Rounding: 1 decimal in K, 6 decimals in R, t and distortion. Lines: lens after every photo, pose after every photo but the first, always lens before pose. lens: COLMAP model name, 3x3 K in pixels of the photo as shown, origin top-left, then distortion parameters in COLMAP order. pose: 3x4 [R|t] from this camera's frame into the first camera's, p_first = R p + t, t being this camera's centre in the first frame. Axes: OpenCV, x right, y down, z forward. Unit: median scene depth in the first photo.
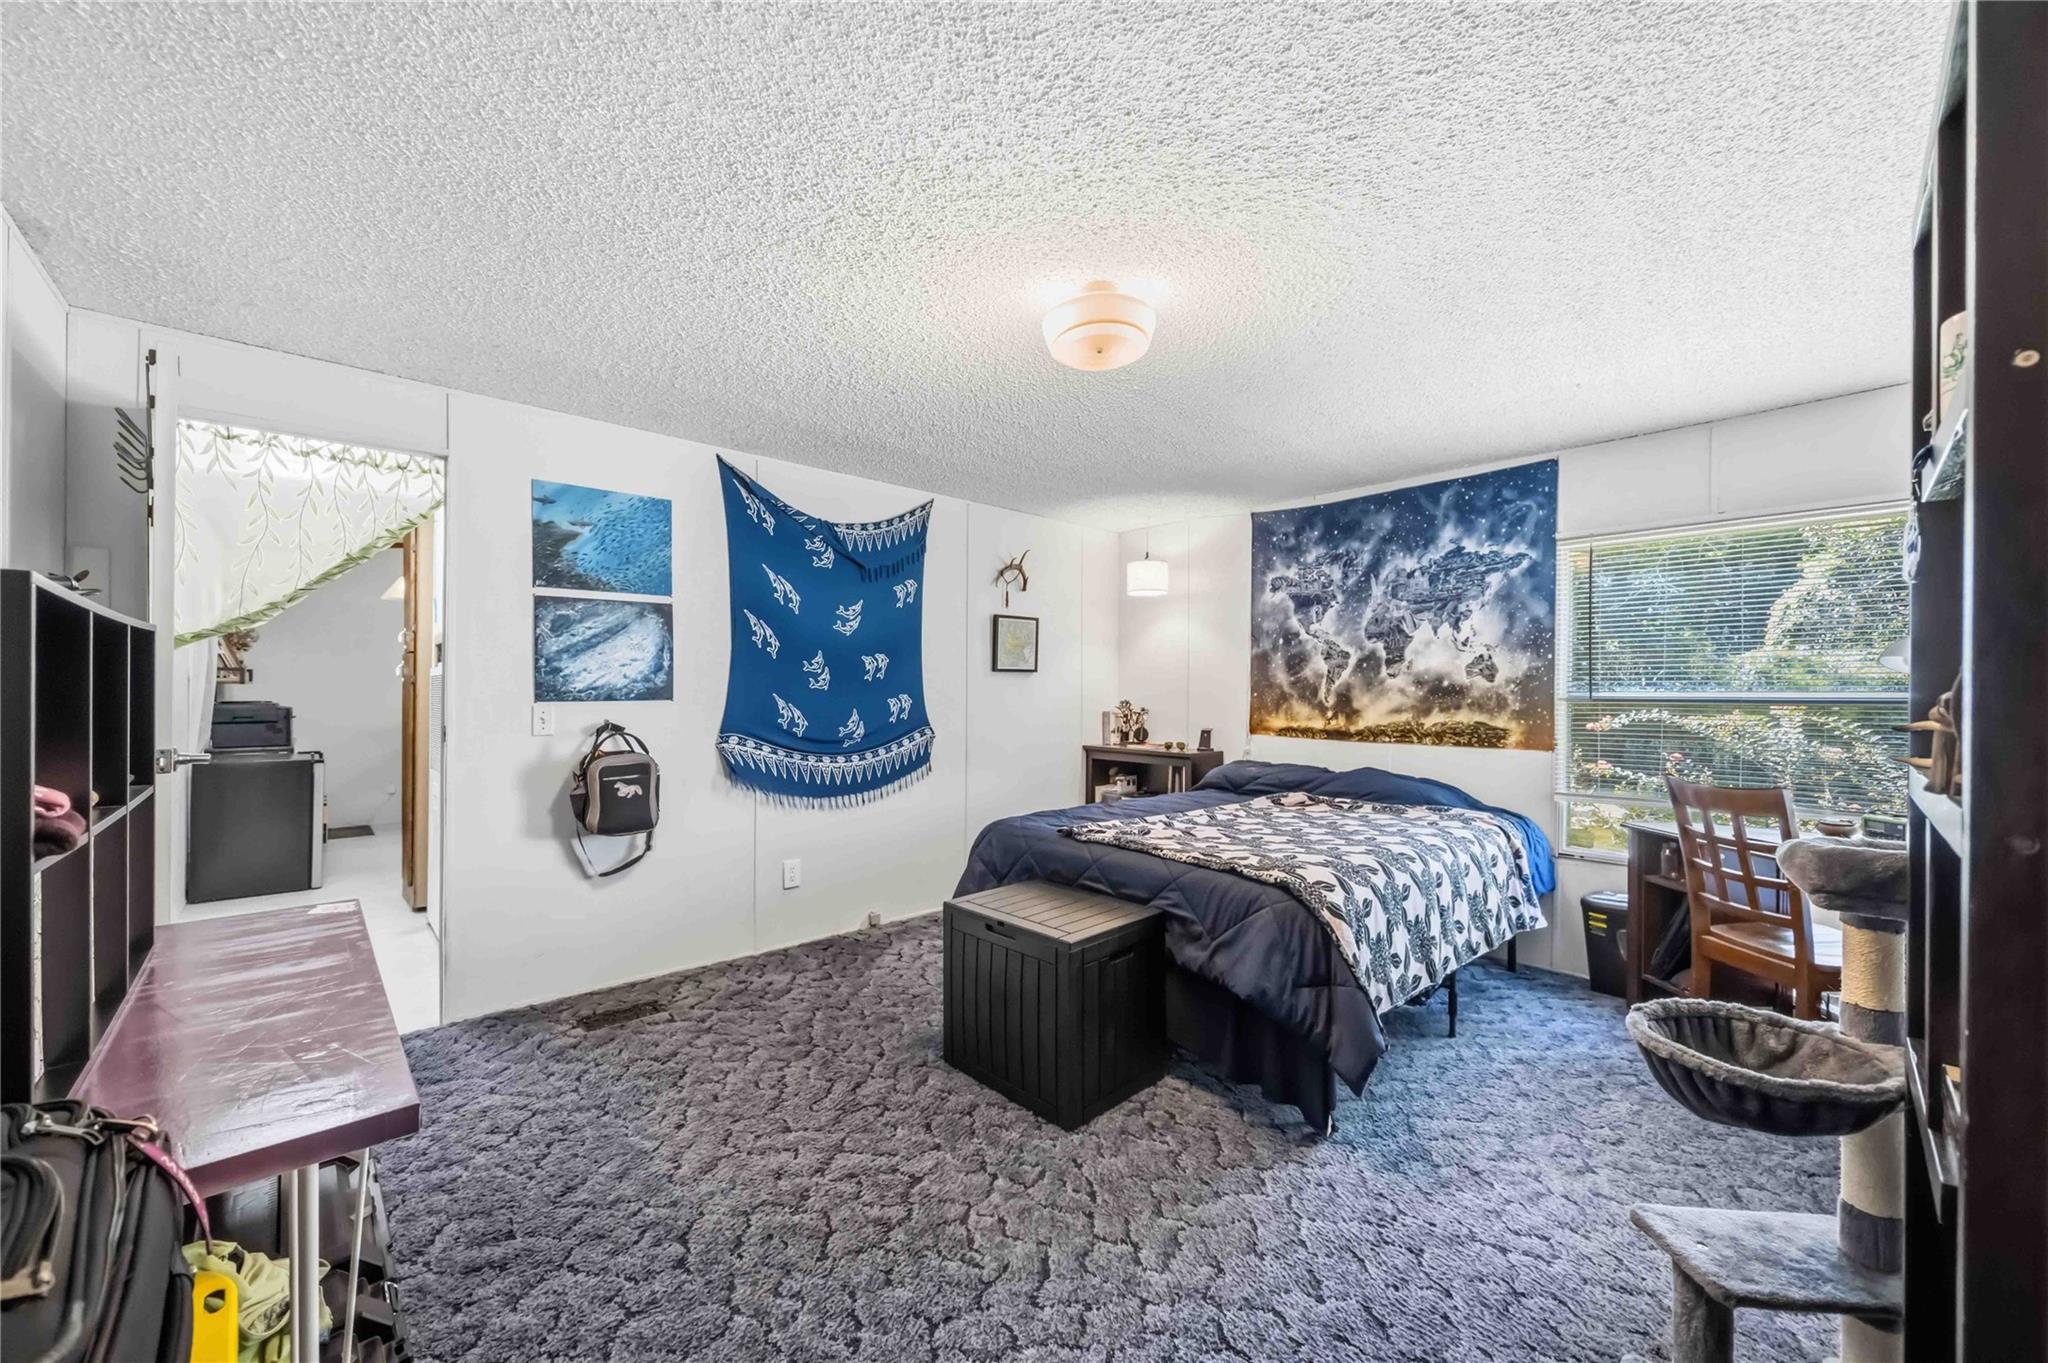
lens RADIAL K [[793.9, 0, 1017.1], [0, 793.9, 686.4], [0, 0, 1]] dist [-0.020517, 0.000453]
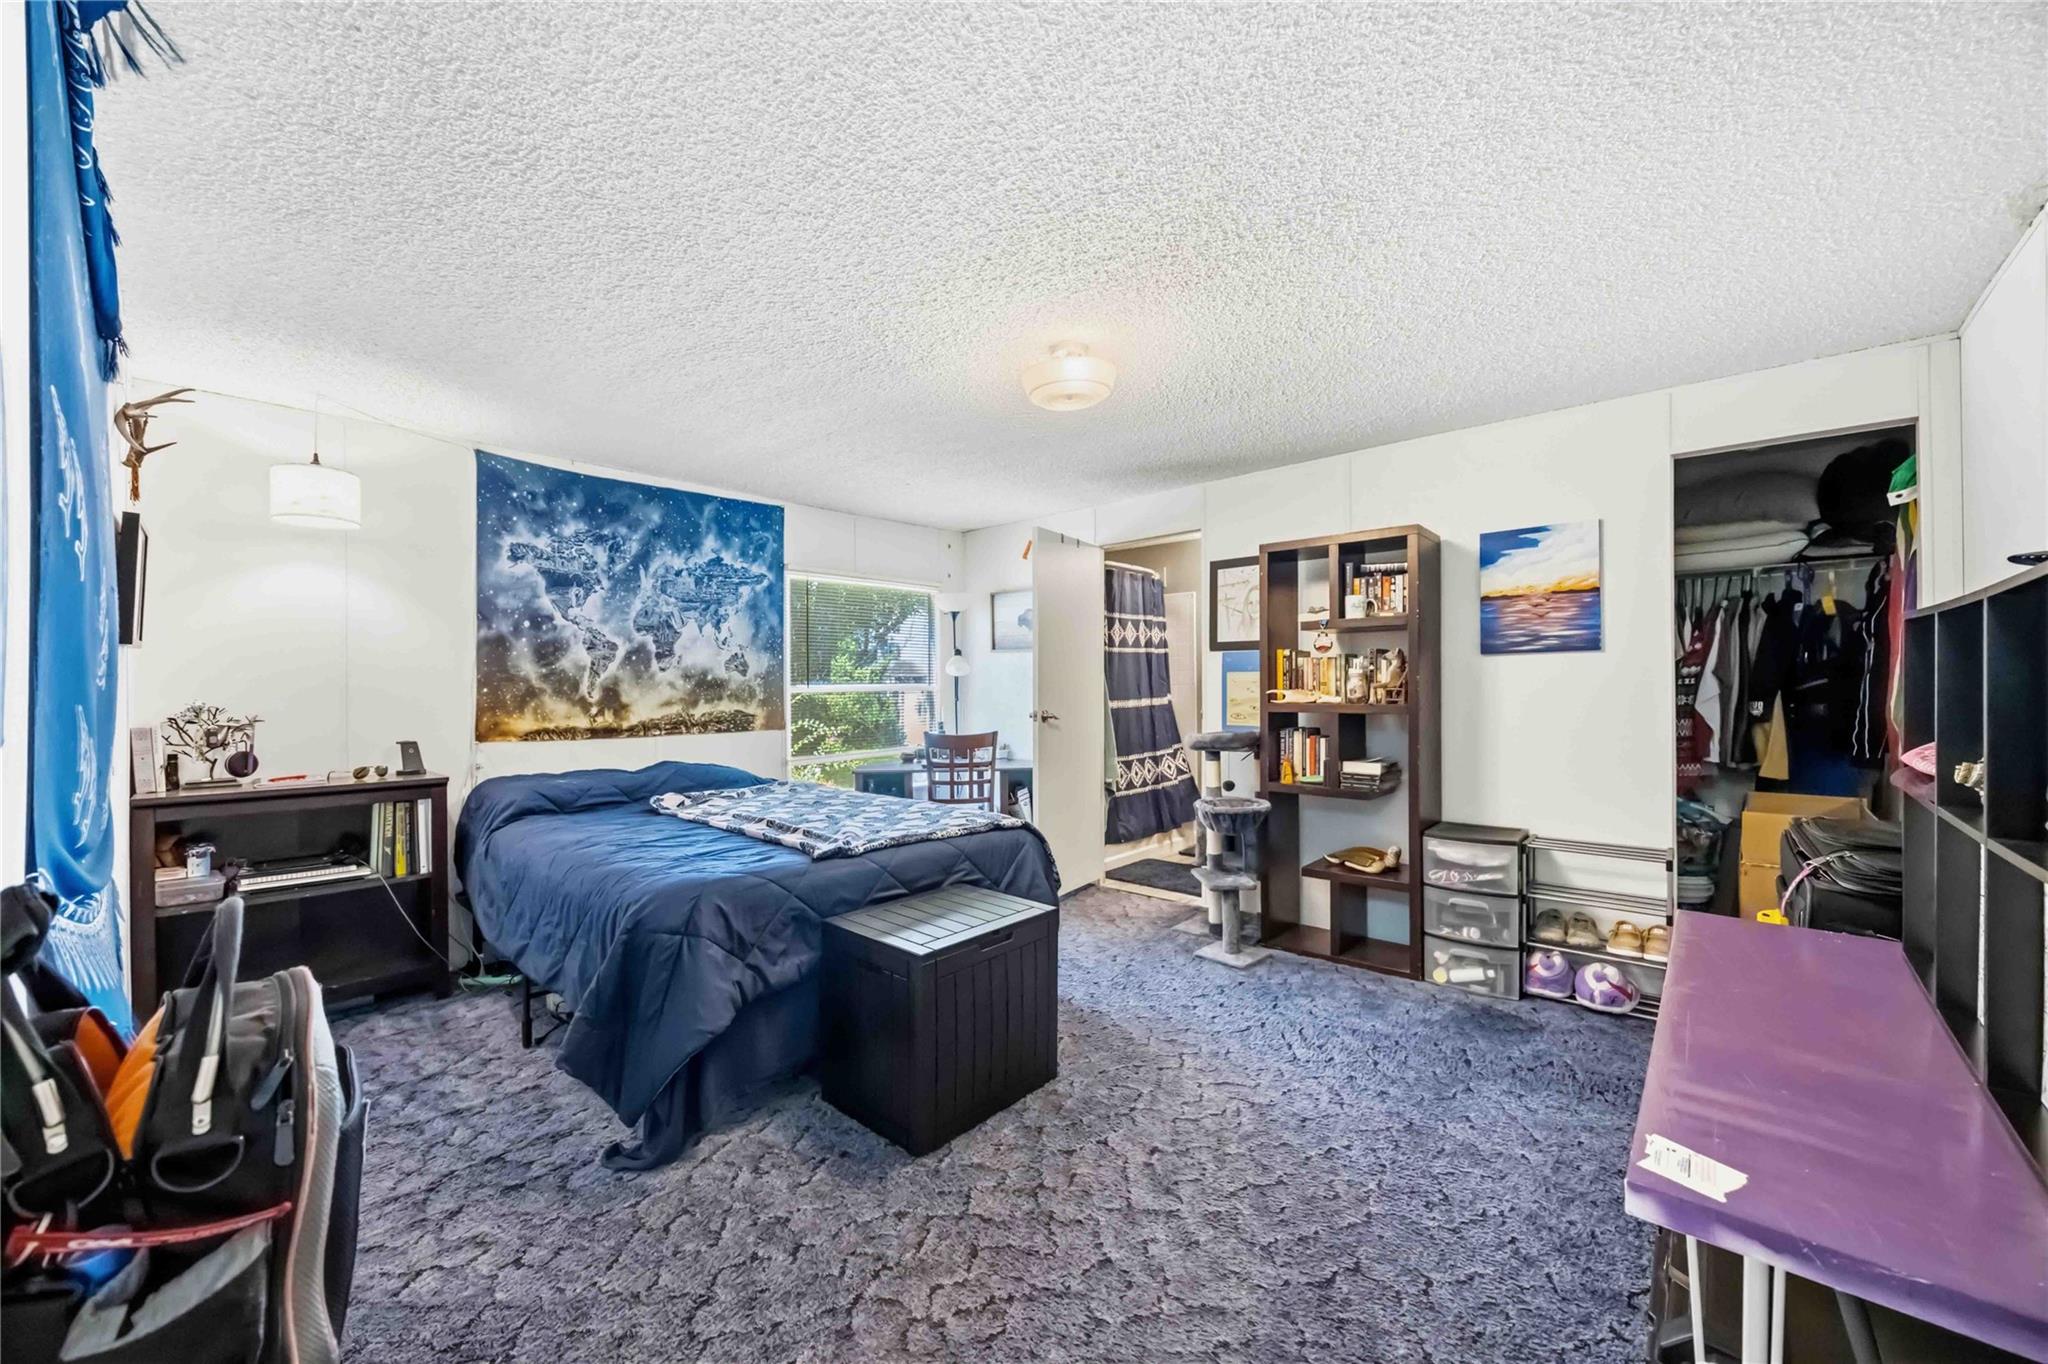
lens RADIAL K [[793.9, 0, 1014.9], [0, 793.9, 682.0], [0, 0, 1]] dist [-0.020517, 0.000453]
pose [[-0.109714, -0.001290, 0.993962, -0.580095], [-0.001695, 0.999998, 0.001111, 0.000670], [-0.993962, -0.001563, -0.109716, 0.655972]]
